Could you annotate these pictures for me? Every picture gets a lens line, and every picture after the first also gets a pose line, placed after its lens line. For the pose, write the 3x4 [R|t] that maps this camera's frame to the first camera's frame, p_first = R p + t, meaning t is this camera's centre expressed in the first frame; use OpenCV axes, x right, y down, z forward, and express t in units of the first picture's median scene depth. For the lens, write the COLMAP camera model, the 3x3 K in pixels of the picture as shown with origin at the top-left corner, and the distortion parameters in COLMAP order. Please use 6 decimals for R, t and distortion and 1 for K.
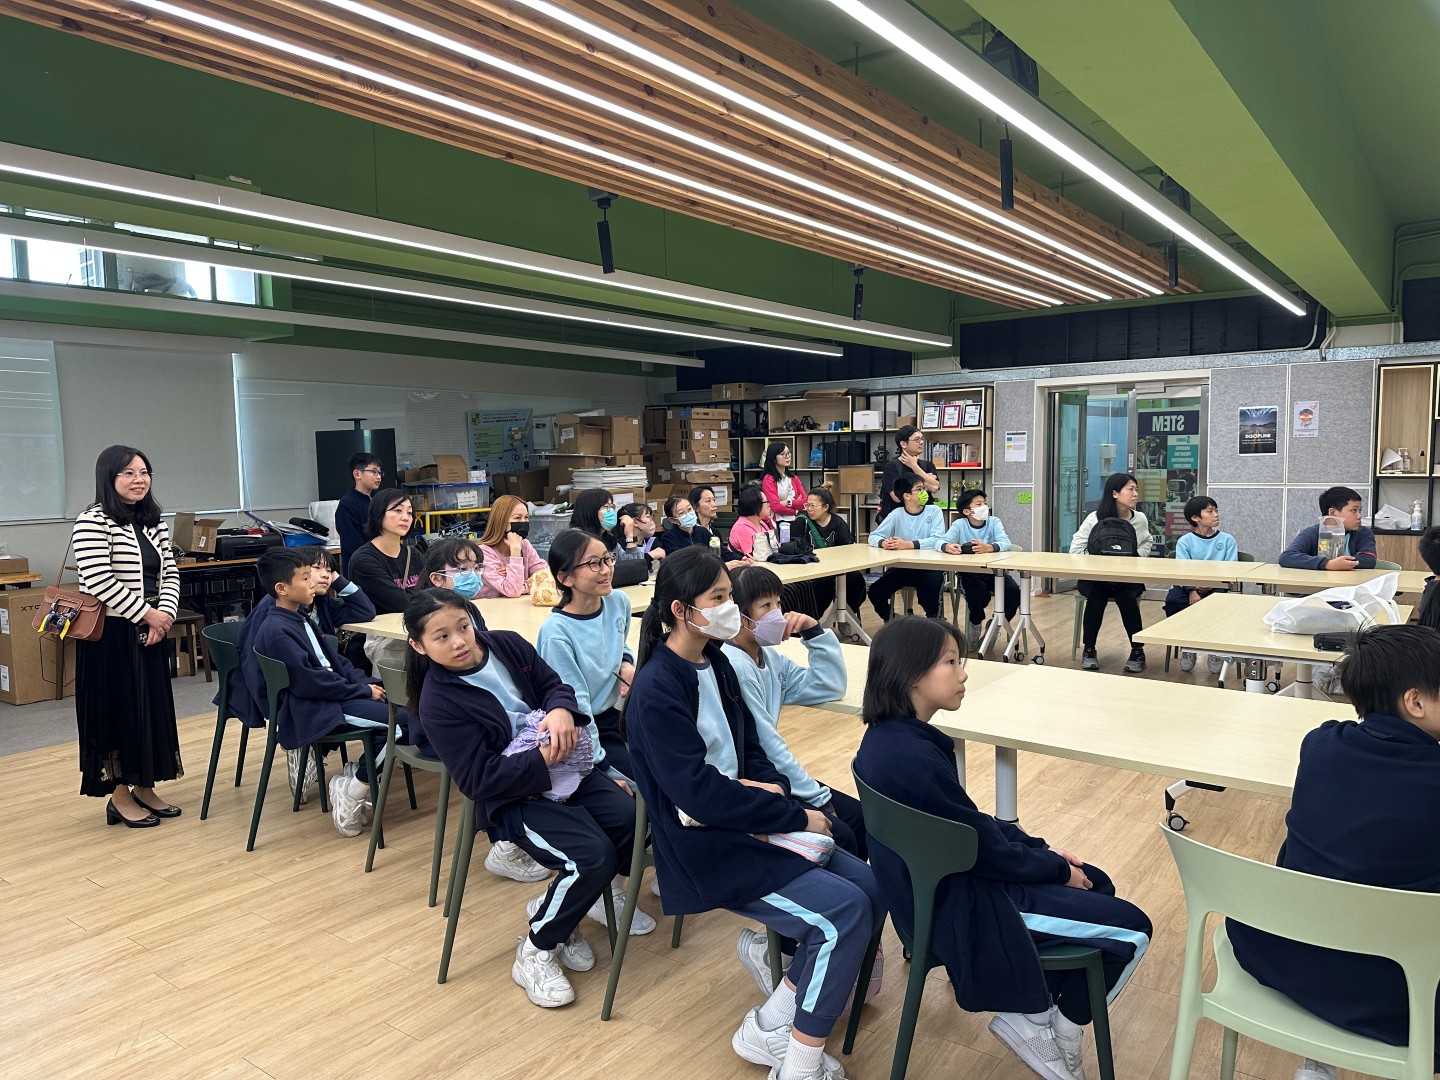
lens RADIAL K [[1017.4, 0, 731.4], [0, 1017.4, 545.4], [0, 0, 1]] dist [0.002793, -0.012097]
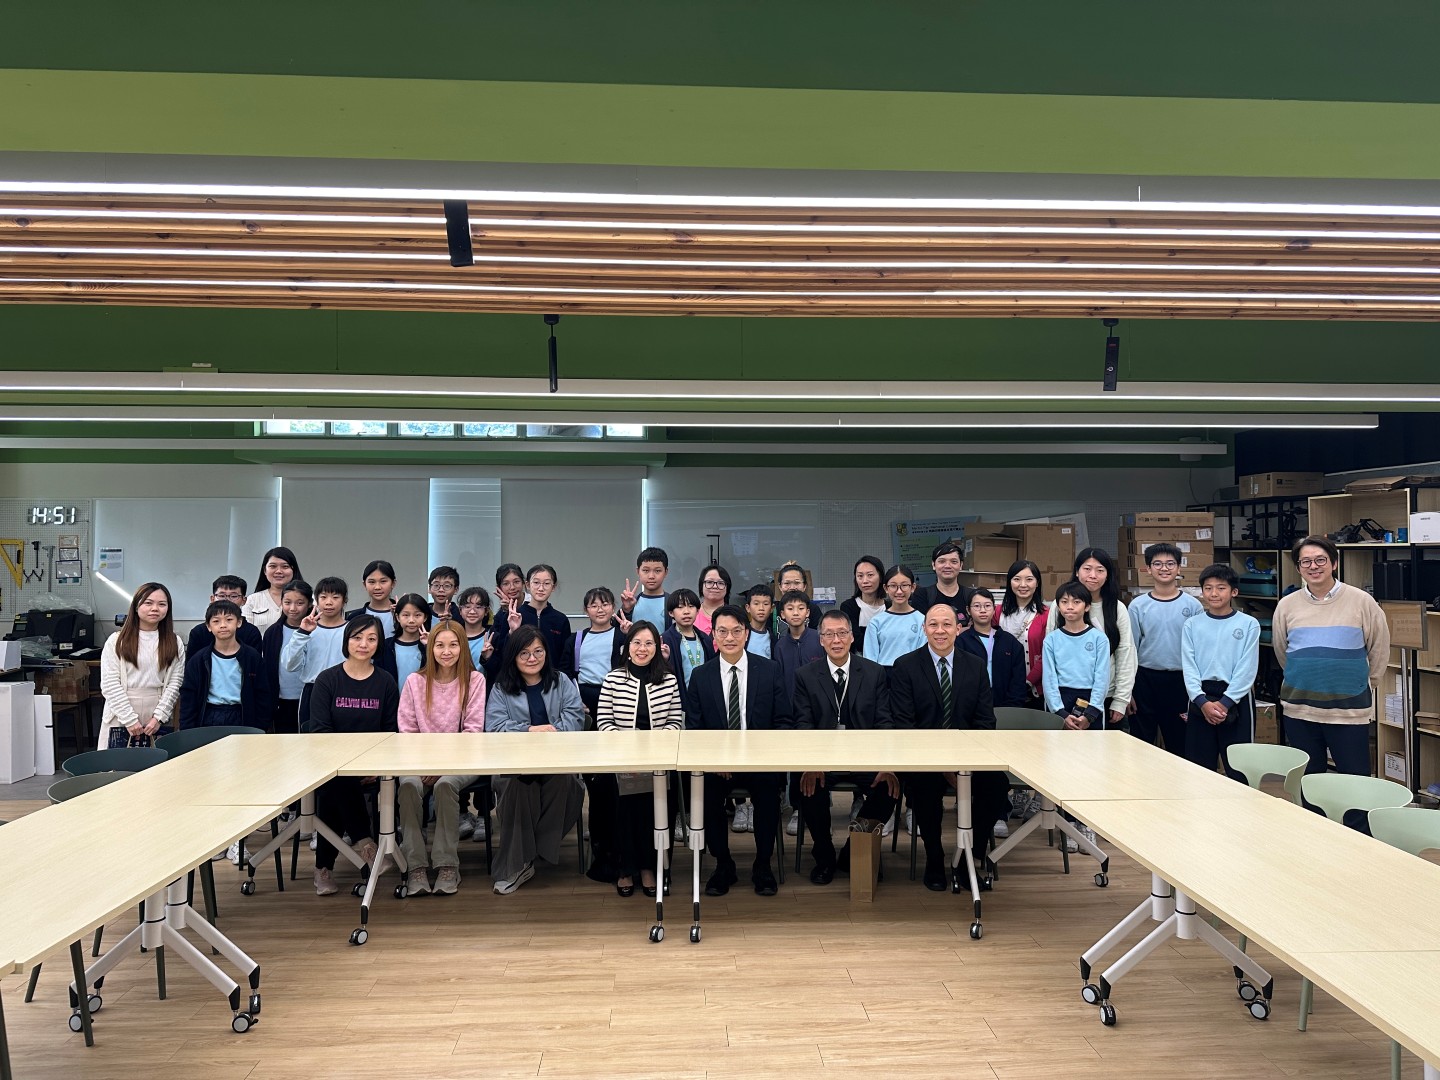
lens RADIAL K [[1017.4, 0, 723.9], [0, 1017.4, 540.0], [0, 0, 1]] dist [0.002793, -0.012097]
pose [[0.667831, 0.000148, -0.744313, 0.361831], [-0.068514, 0.995767, -0.061275, -0.051949], [0.741153, 0.091917, 0.665014, 0.292132]]
